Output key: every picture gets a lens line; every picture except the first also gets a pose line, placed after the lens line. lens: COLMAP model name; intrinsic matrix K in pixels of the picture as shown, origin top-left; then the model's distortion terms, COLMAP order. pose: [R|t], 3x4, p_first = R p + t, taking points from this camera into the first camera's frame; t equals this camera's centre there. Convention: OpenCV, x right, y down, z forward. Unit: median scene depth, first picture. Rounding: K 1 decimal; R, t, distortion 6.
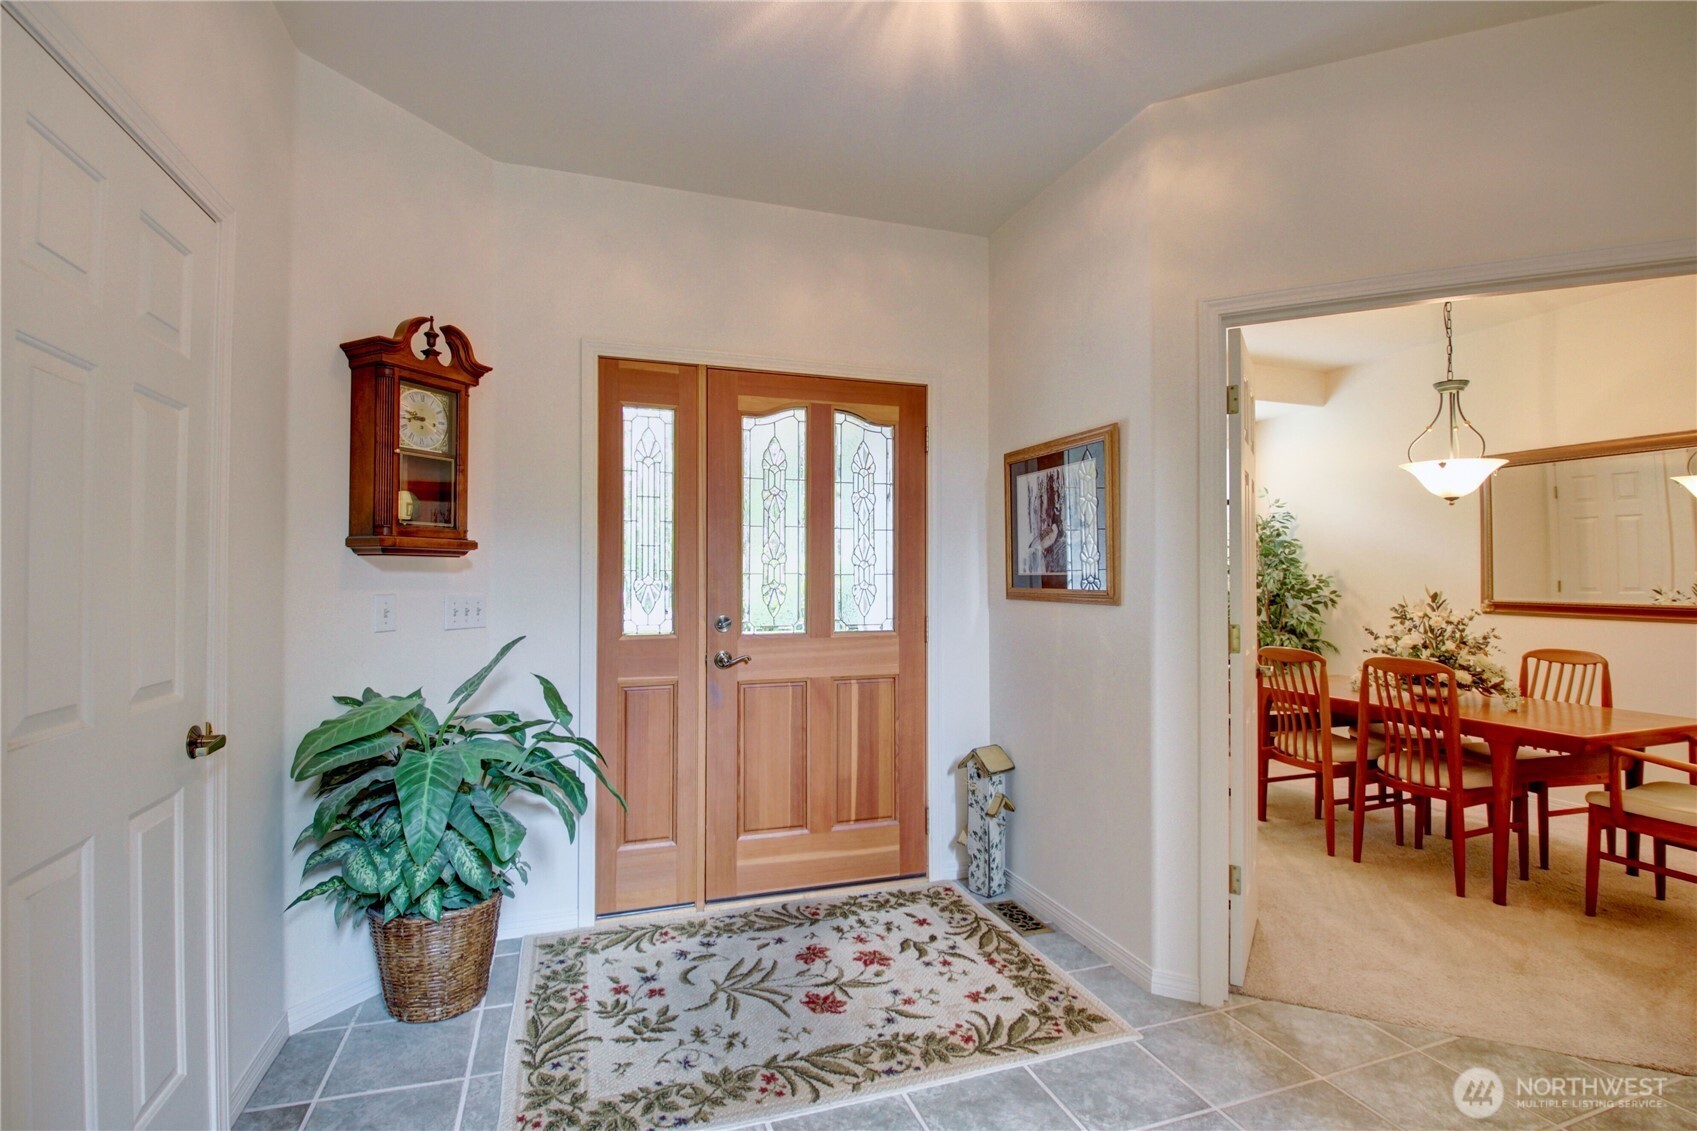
lens RADIAL K [[793.3, 0, 848.1], [0, 793.3, 570.3], [0, 0, 1]] dist [0.007498, -0.019557]
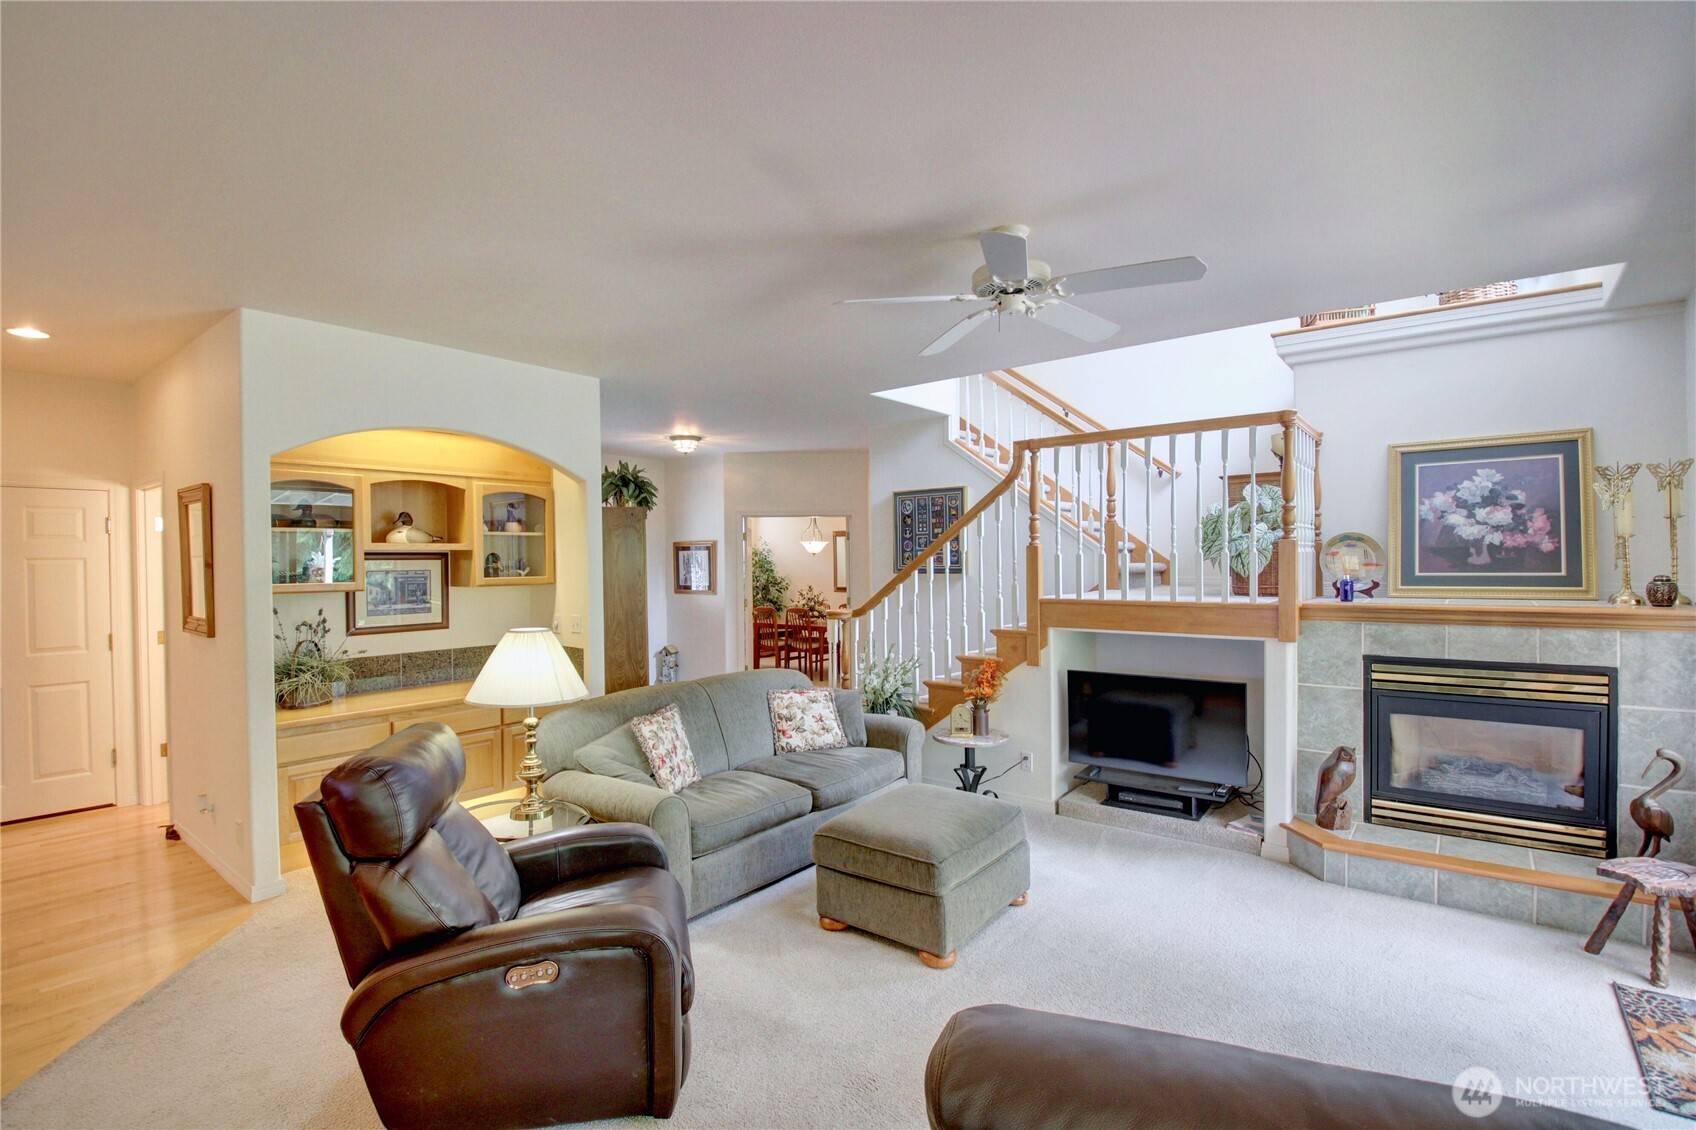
lens RADIAL K [[792.9, 0, 832.2], [0, 792.9, 565.9], [0, 0, 1]] dist [0.007498, -0.019557]
pose [[0.850263, -0.018572, 0.526030, -0.707770], [0.010679, 0.999780, 0.018037, -0.094685], [-0.526249, -0.009718, 0.850275, -1.497902]]
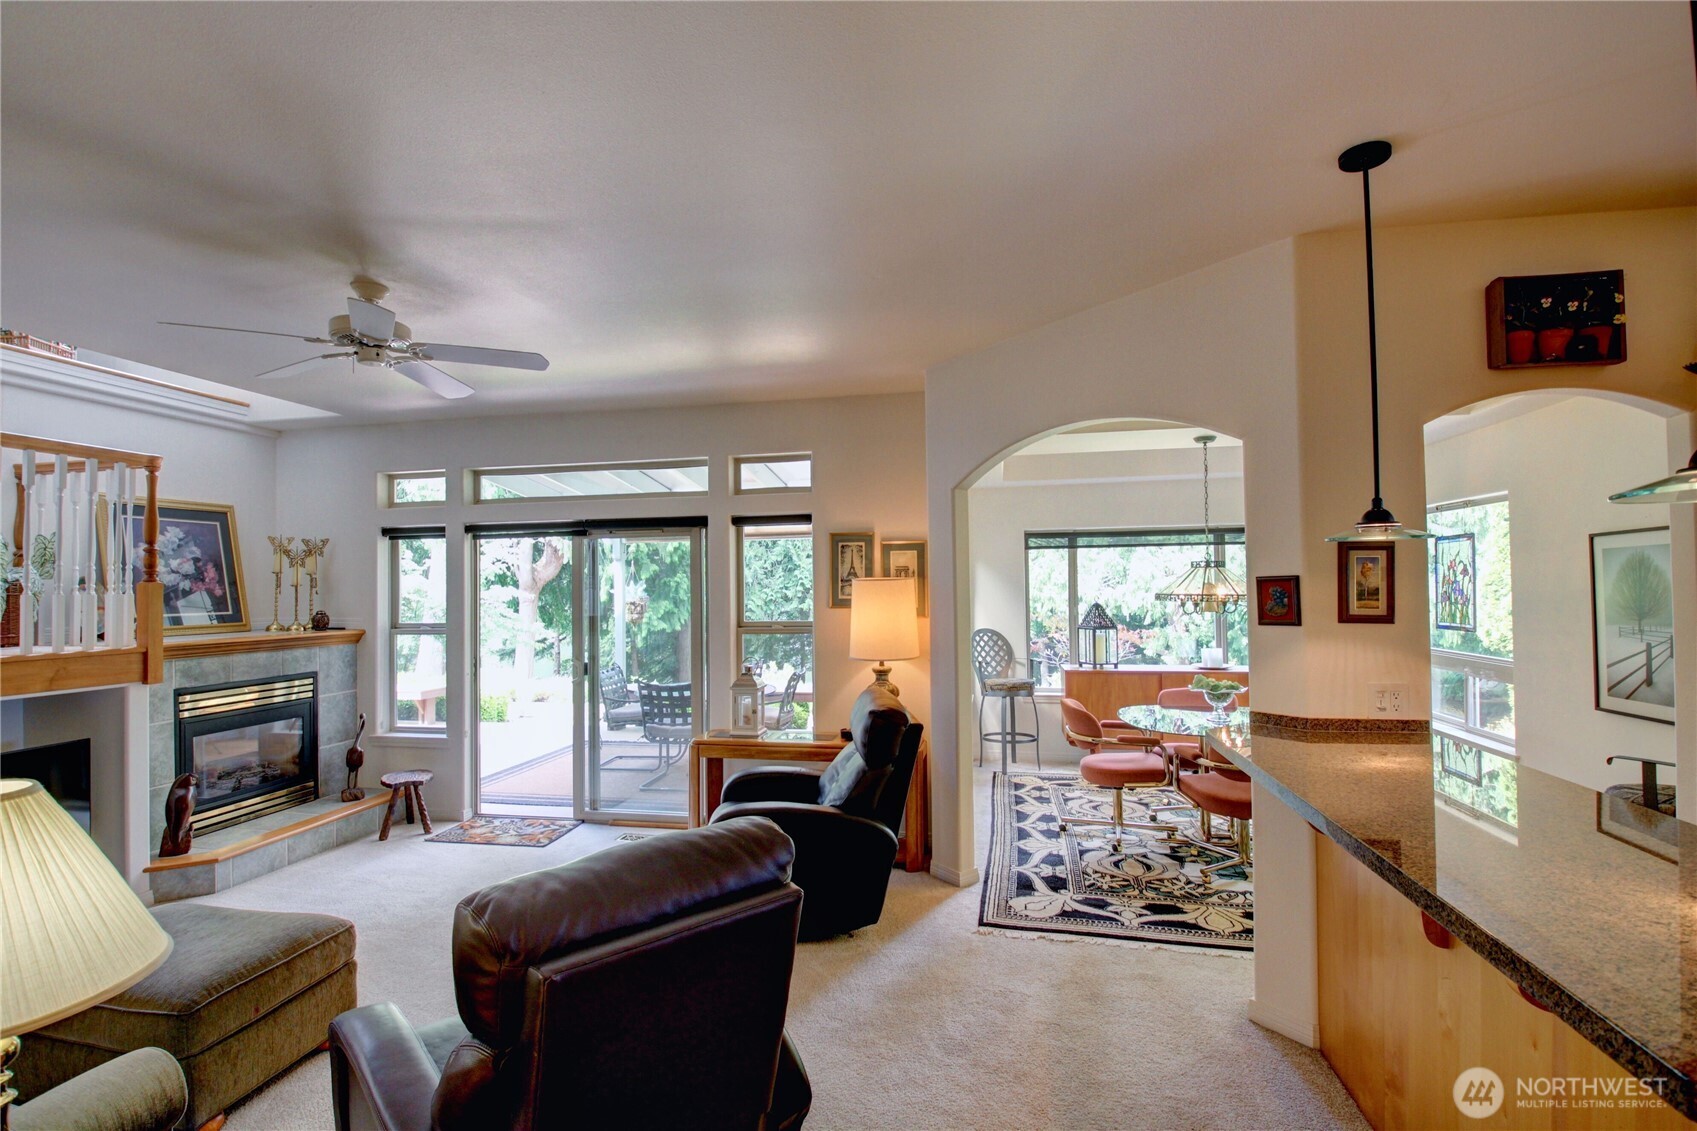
lens RADIAL K [[793.3, 0, 836.9], [0, 793.3, 565.7], [0, 0, 1]] dist [0.007498, -0.019557]
pose [[-0.856277, 0.019096, 0.516163, -0.978485], [0.002511, 0.999458, -0.032810, -0.089426], [-0.516510, -0.026798, -0.855861, -0.473084]]
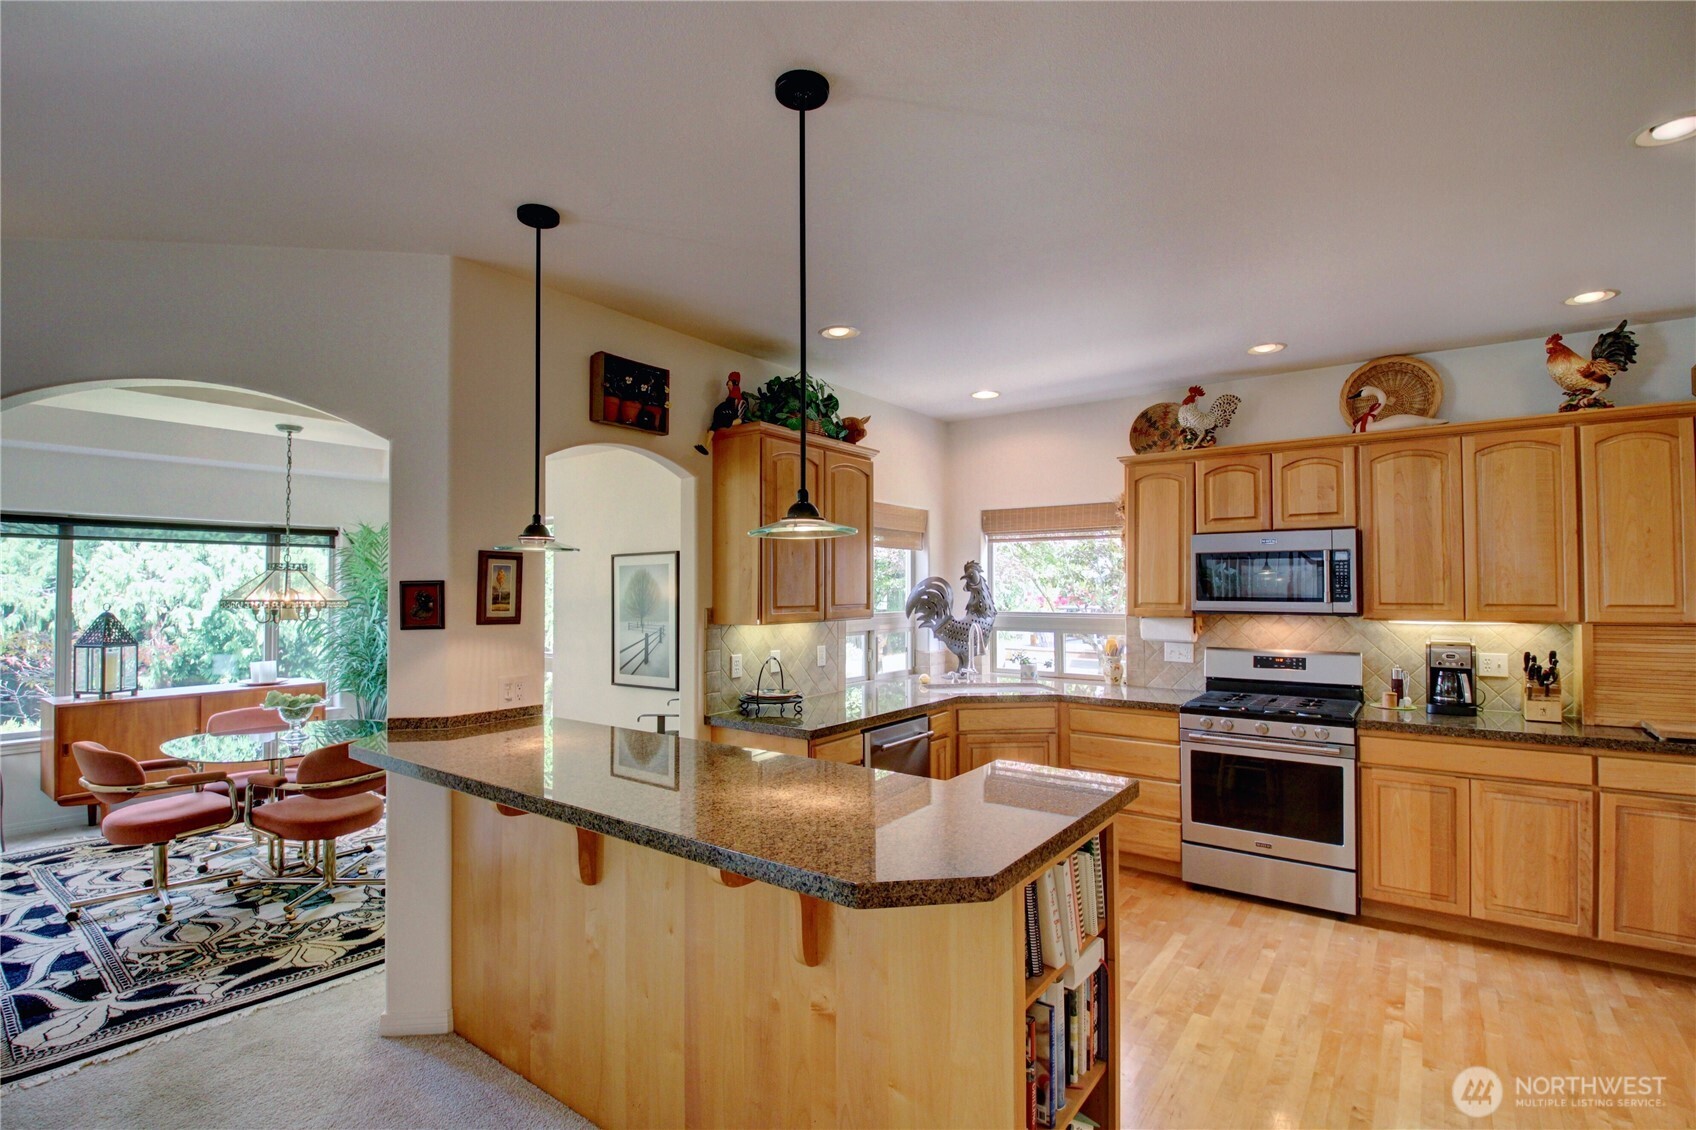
lens RADIAL K [[792.9, 0, 840.3], [0, 792.9, 566.7], [0, 0, 1]] dist [0.007498, -0.019557]
pose [[-0.832467, -0.019097, -0.553745, -0.860533], [0.002688, 0.999255, -0.038501, -0.086261], [0.554068, -0.033539, -0.831796, -0.474243]]
